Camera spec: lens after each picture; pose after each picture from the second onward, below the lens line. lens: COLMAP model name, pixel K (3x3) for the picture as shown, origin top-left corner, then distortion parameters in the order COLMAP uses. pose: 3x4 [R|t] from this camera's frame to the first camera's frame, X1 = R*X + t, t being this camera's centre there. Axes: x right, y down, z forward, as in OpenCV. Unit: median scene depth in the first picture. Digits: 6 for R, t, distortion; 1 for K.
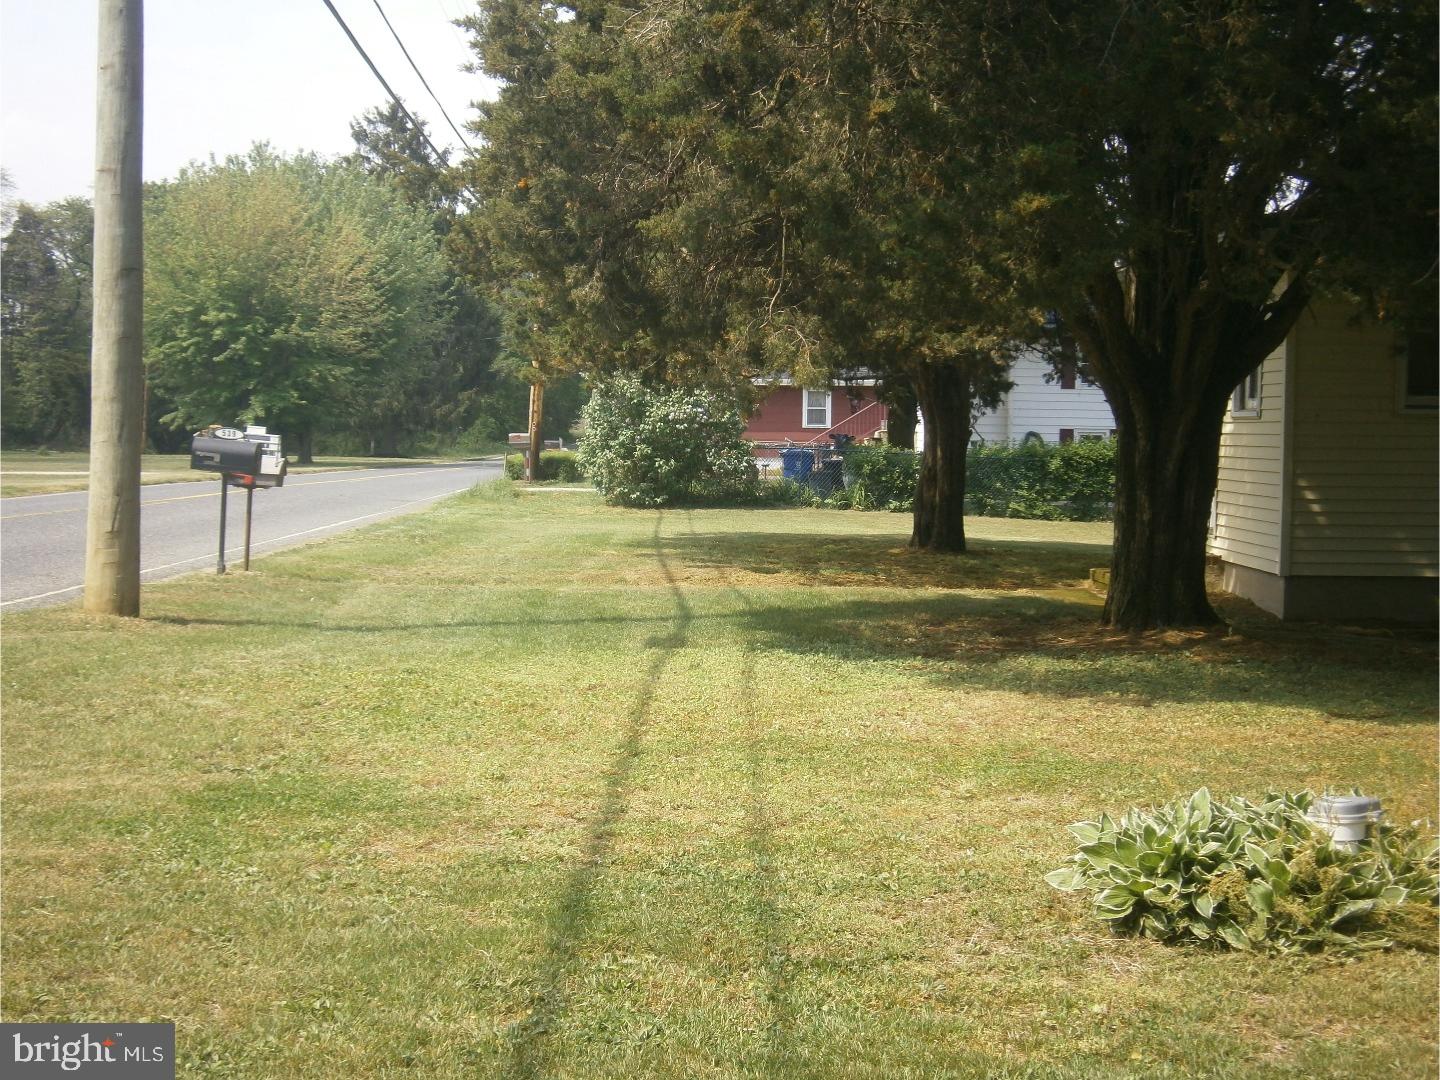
lens RADIAL K [[2026.2, 0, 720.0], [0, 2026.2, 540.0], [0, 0, 1]] dist [0.015741, 0.001532]
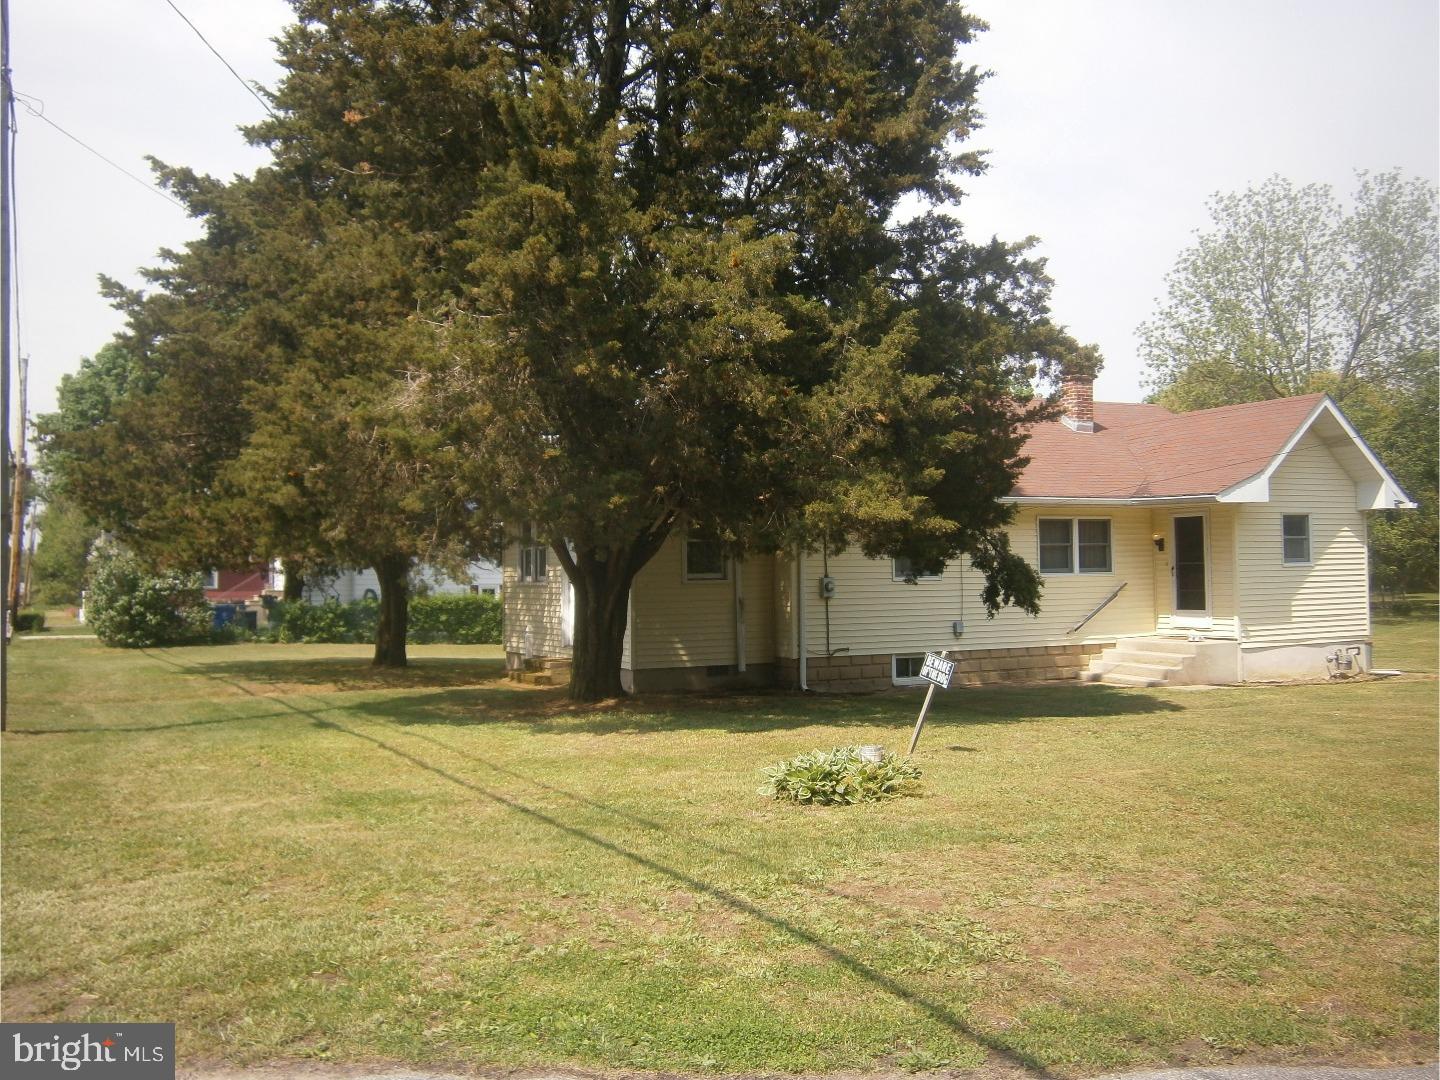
lens RADIAL K [[1302.6, 0, 720.0], [0, 1302.6, 540.0], [0, 0, 1]] dist [-0.015314, -0.003856]
pose [[0.900739, -0.008212, 0.434283, -0.128880], [0.045849, 0.996033, -0.076261, -0.004871], [-0.431934, 0.088603, 0.897543, -0.101594]]
